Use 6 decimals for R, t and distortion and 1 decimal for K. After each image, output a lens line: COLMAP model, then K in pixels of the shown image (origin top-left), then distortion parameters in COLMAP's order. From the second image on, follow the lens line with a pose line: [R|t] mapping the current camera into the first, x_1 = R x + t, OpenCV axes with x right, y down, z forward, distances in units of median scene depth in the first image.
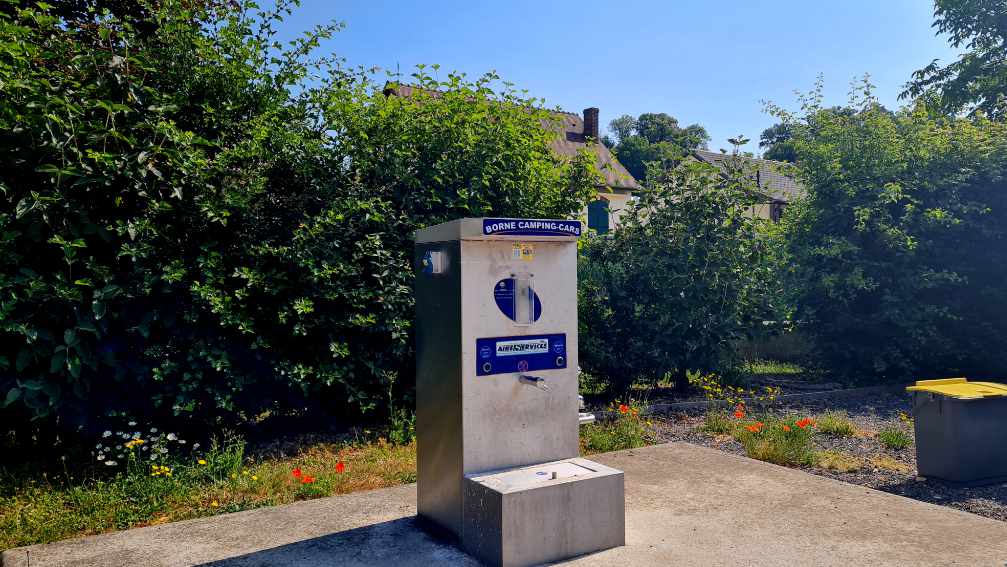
lens RADIAL K [[734.3, 0, 503.5], [0, 734.3, 283.5], [0, 0, 1]] dist [-0.003499, 0.000061]
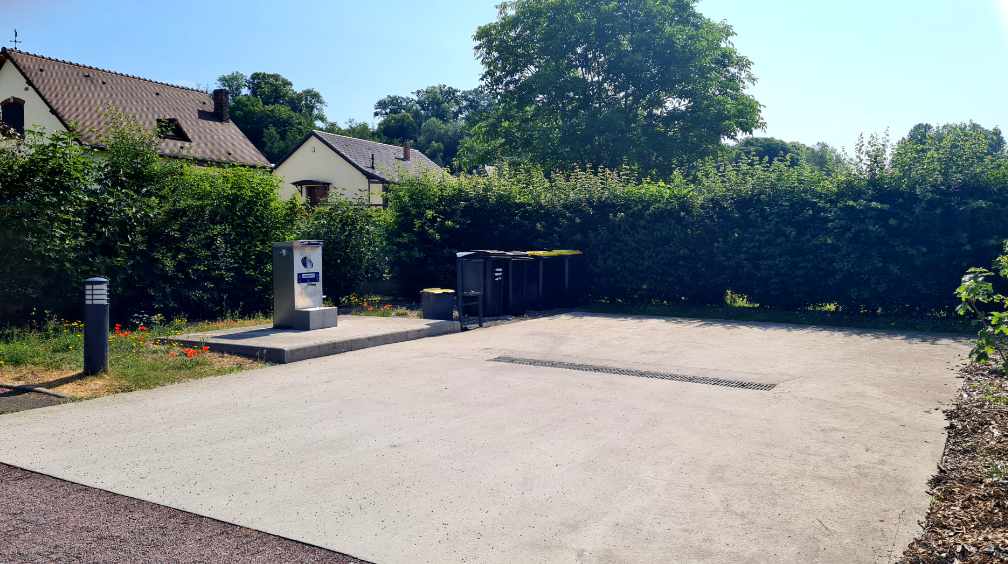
lens RADIAL K [[781.6, 0, 504.0], [0, 781.6, 282.0], [0, 0, 1]] dist [0.042360, -0.000797]
pose [[0.878956, -0.026846, 0.476146, -0.390315], [0.007656, 0.999080, 0.042197, -0.015309], [-0.476841, -0.033444, 0.878353, -1.150792]]
